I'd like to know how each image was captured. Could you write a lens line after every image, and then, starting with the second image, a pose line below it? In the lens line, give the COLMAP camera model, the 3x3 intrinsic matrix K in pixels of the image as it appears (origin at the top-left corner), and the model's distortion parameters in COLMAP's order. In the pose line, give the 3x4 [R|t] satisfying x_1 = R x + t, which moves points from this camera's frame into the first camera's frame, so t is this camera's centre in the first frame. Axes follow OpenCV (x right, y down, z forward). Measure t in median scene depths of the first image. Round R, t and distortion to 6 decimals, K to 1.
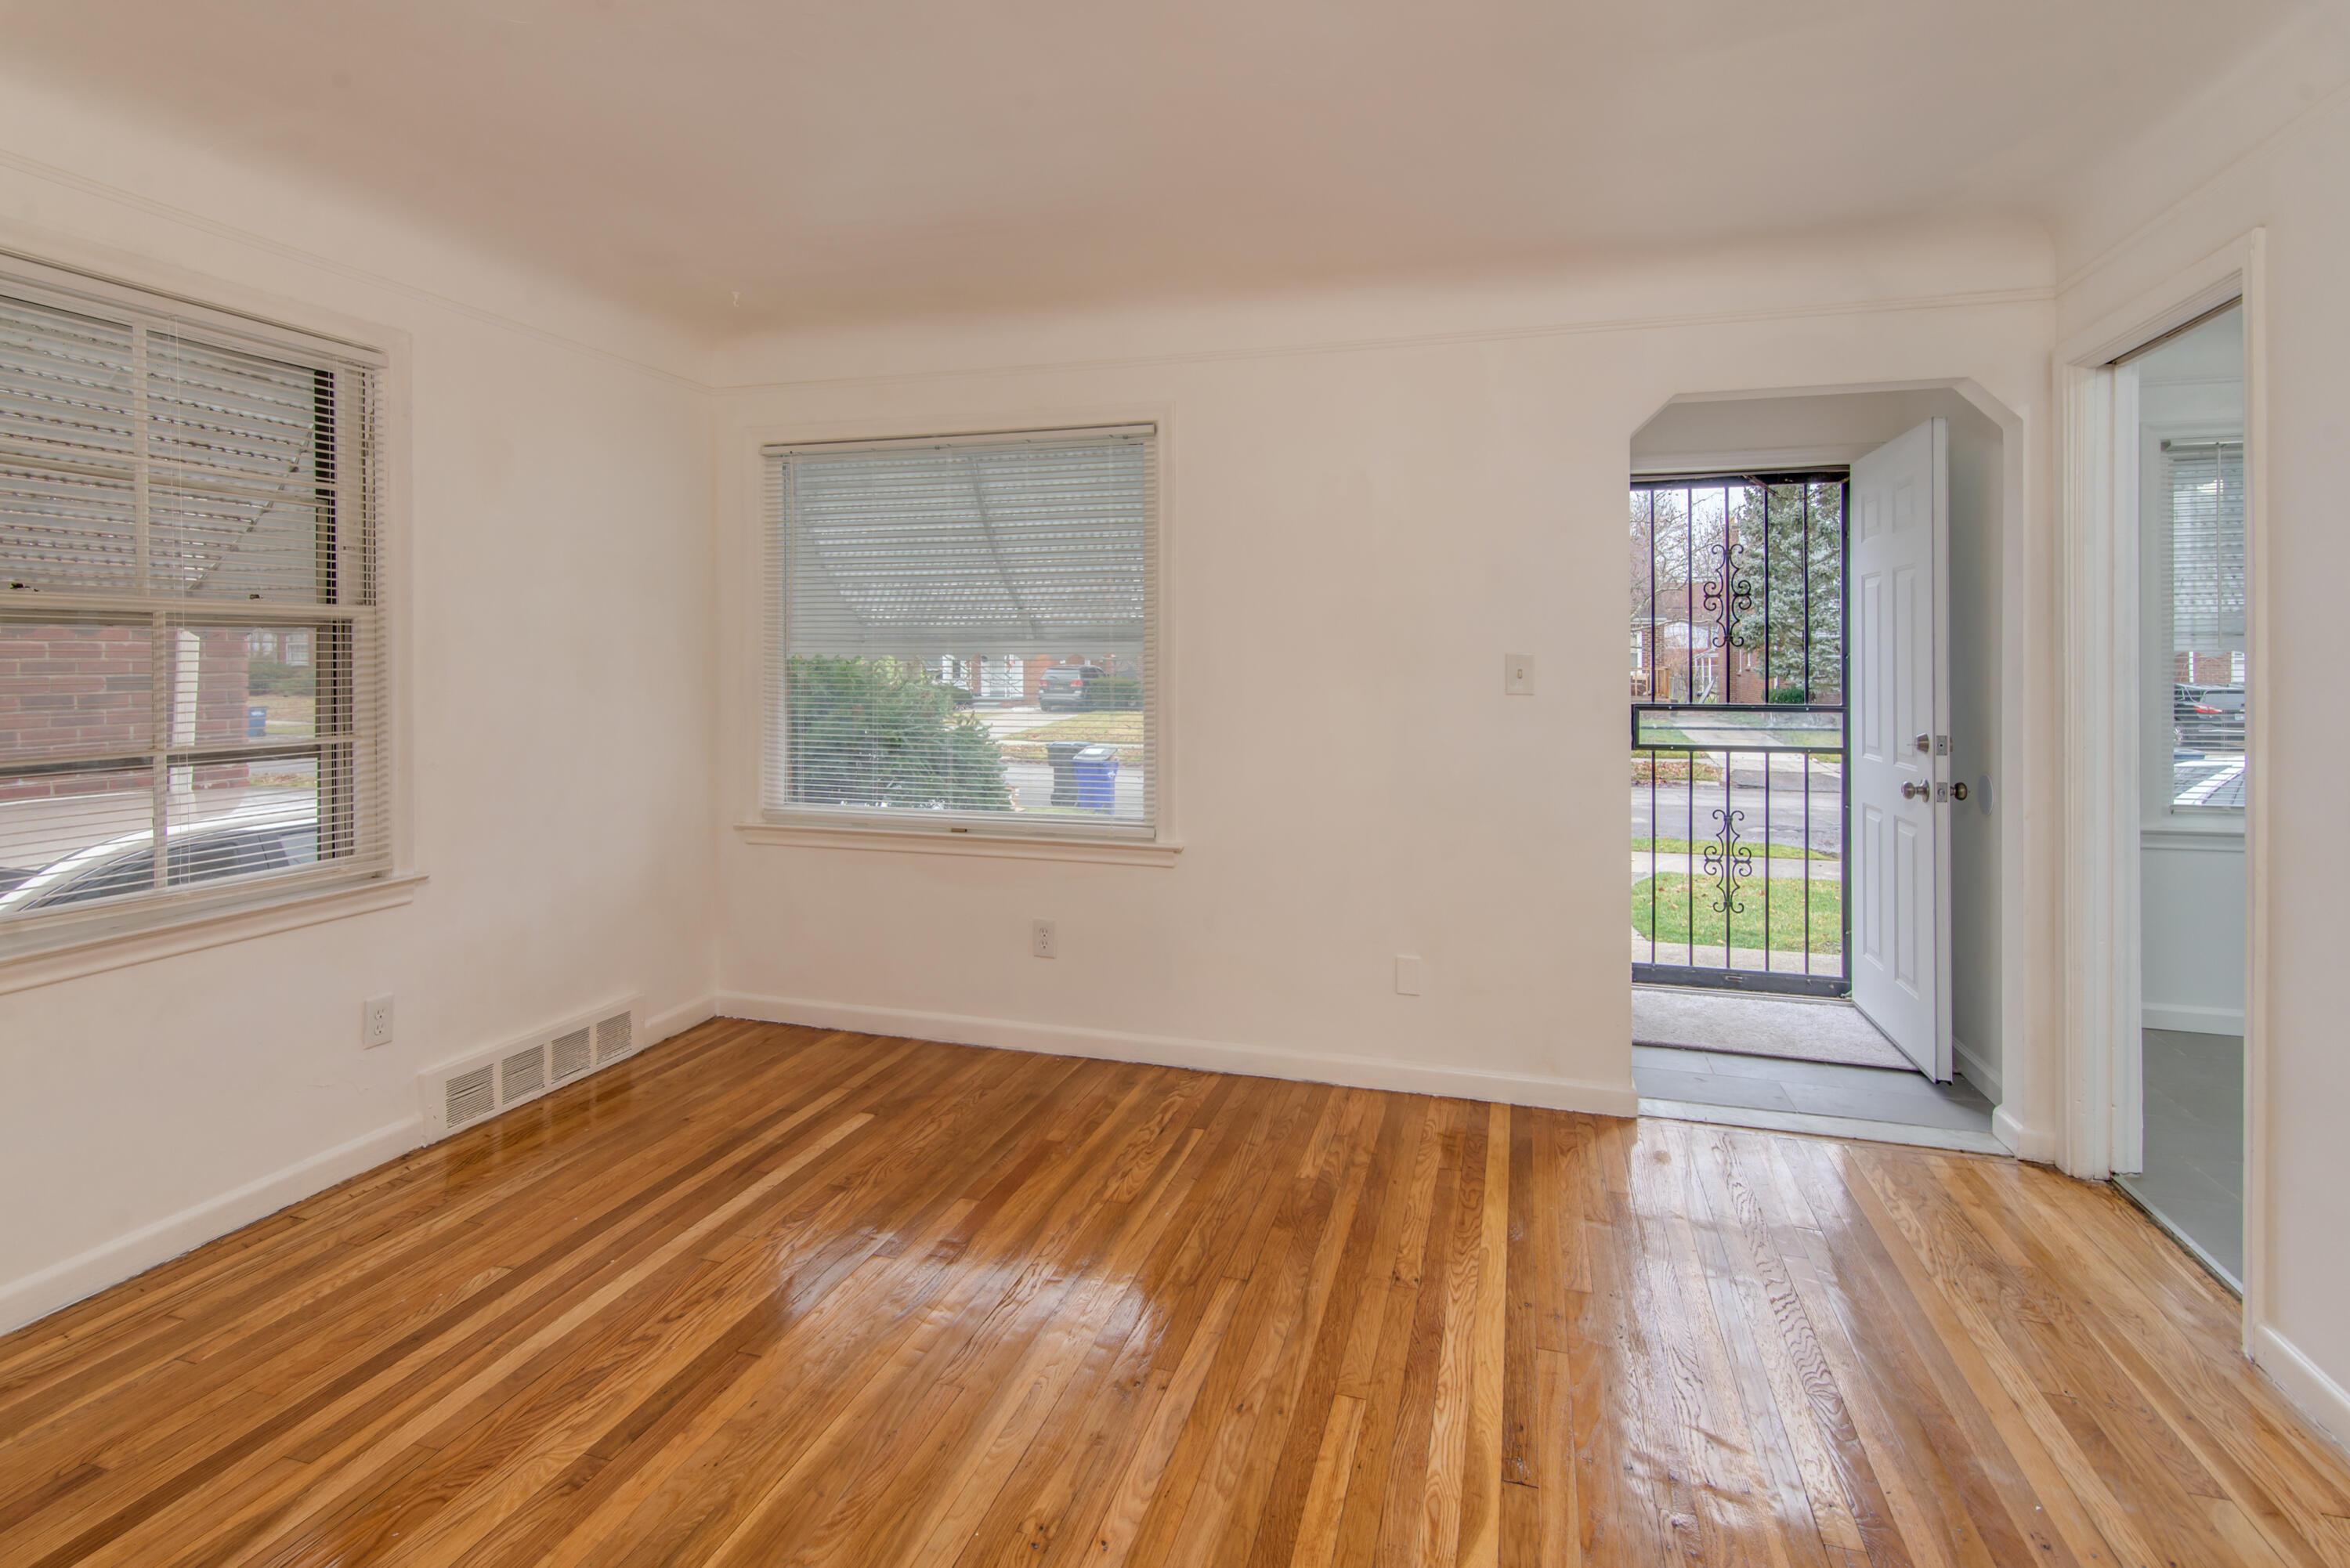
lens RADIAL K [[1180.4, 0, 1158.2], [0, 1180.4, 785.0], [0, 0, 1]] dist [-0.004282, 0.000220]
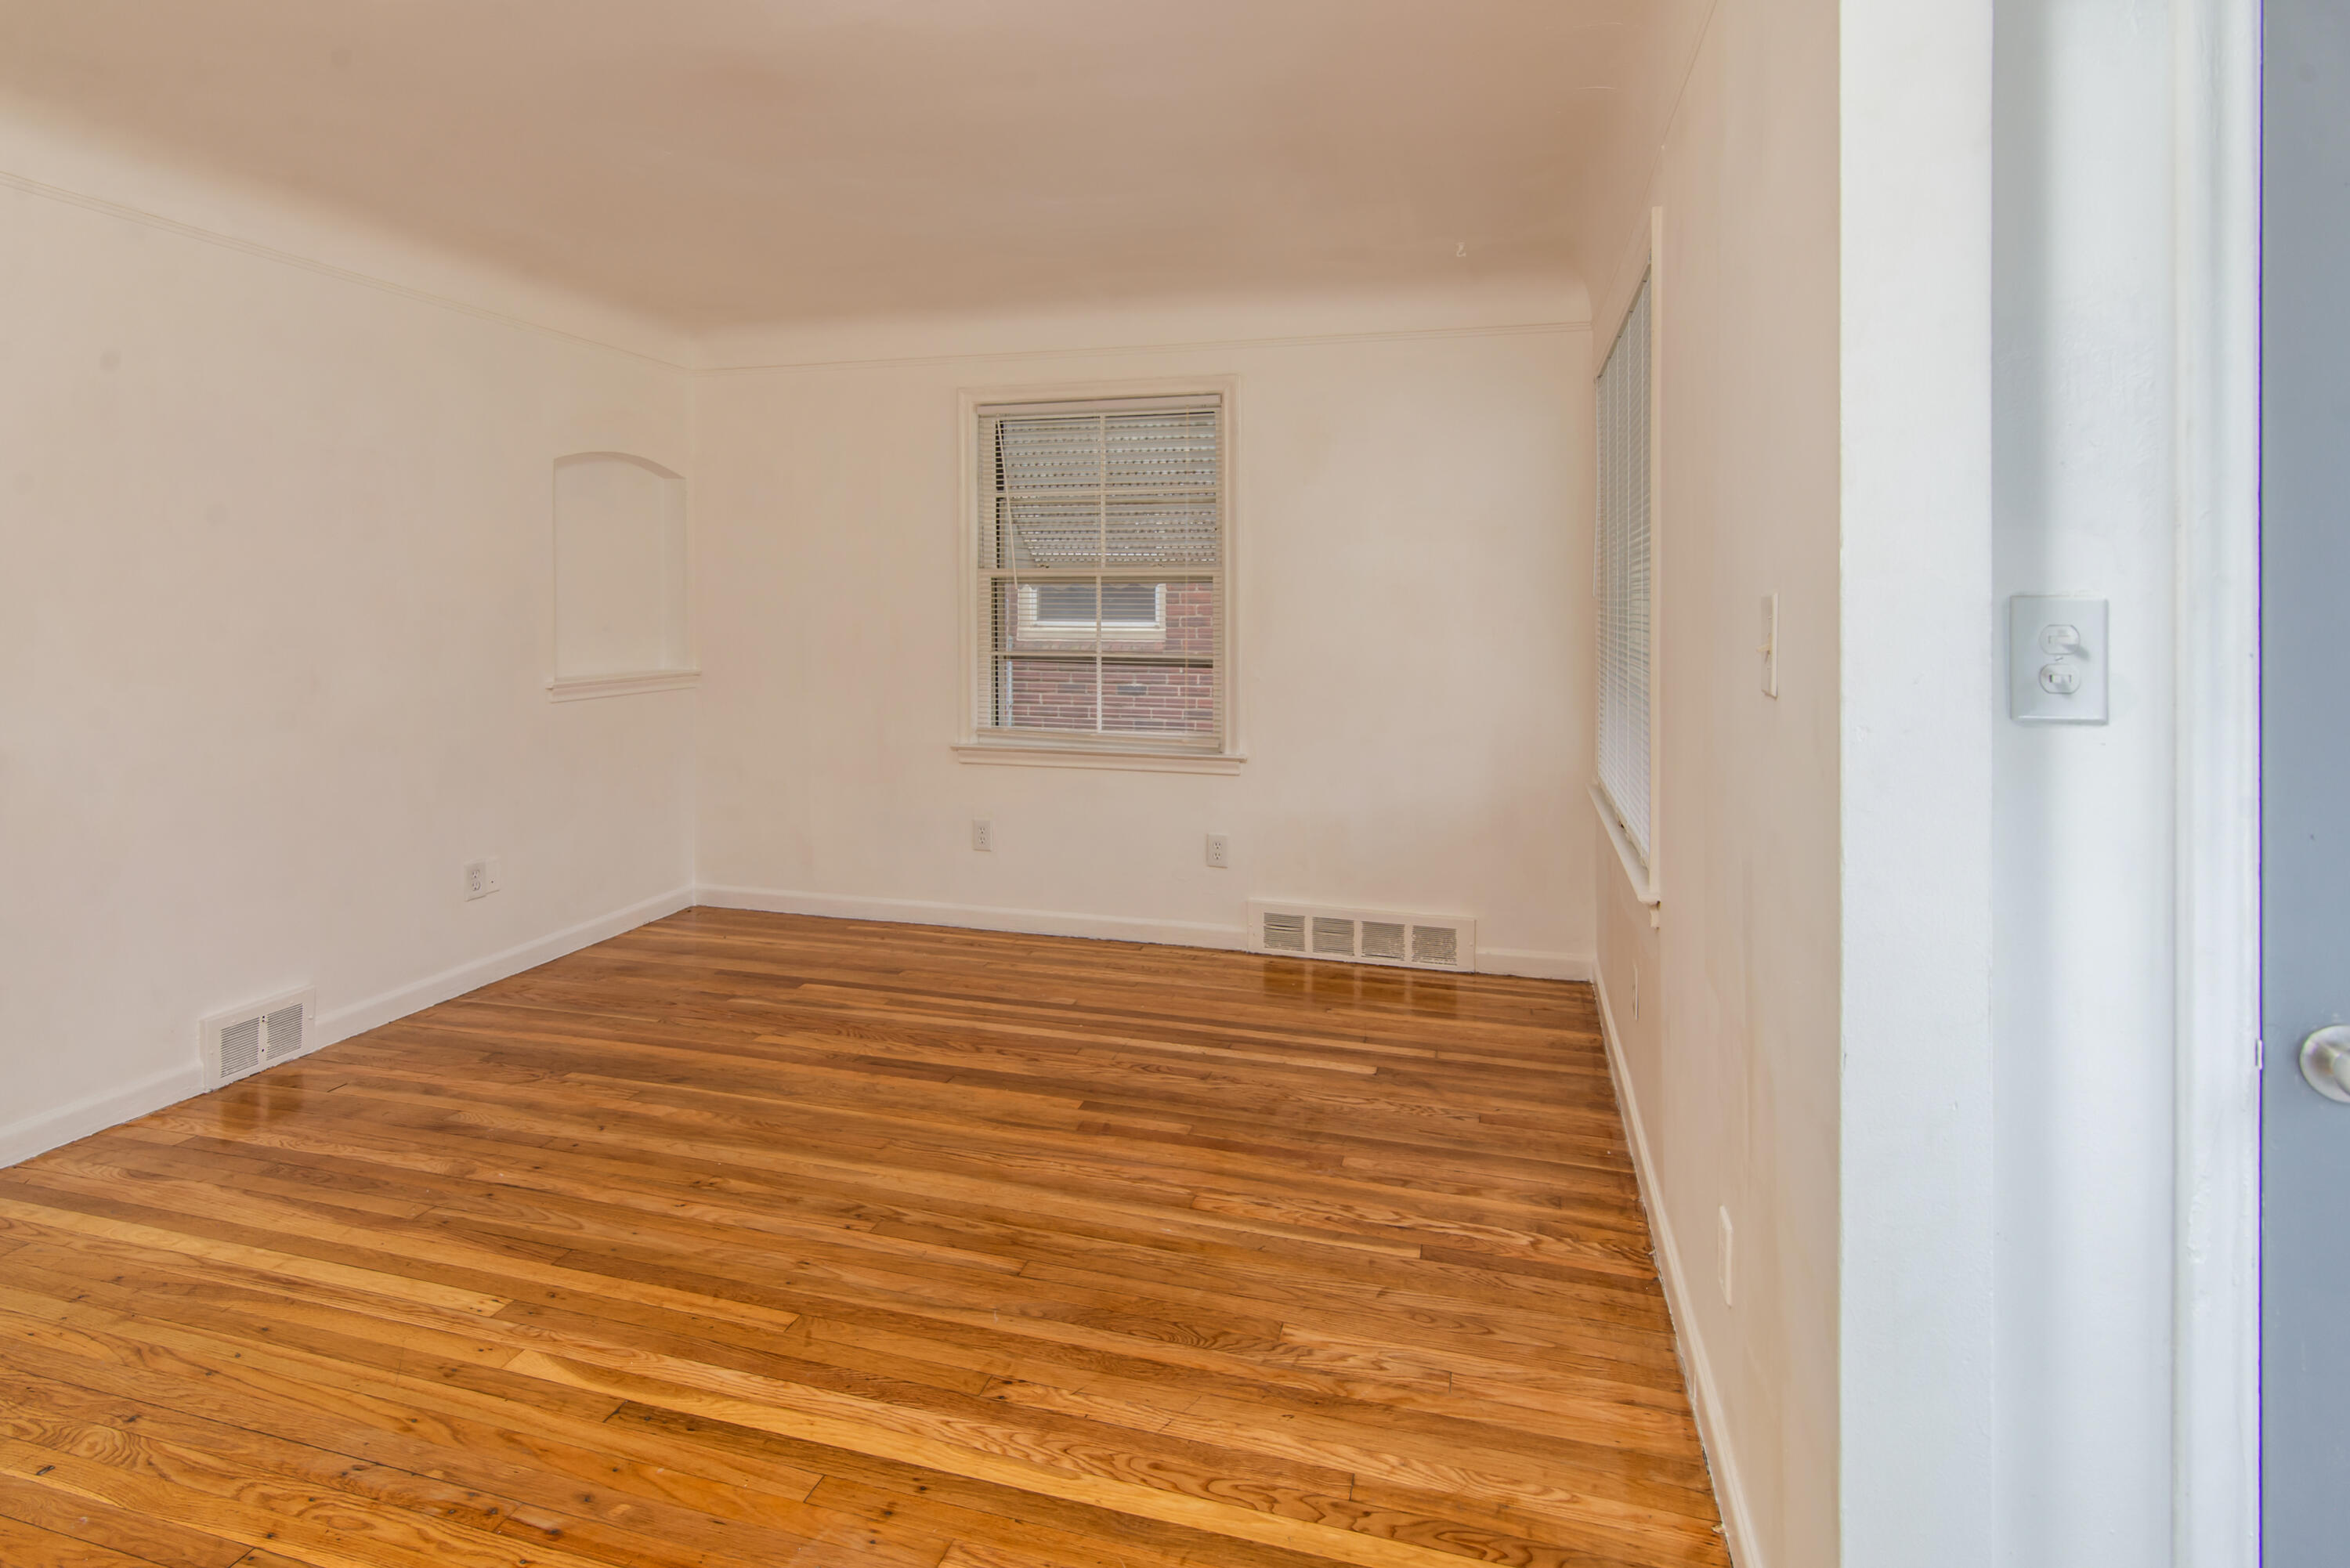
lens RADIAL K [[1180.4, 0, 1155.5], [0, 1180.4, 783.9], [0, 0, 1]] dist [-0.004282, 0.000220]
pose [[0.027822, 0.154528, -0.987597, 0.799949], [-0.118714, 0.981498, 0.150229, -0.096158], [0.992539, 0.113062, 0.045652, 0.872105]]
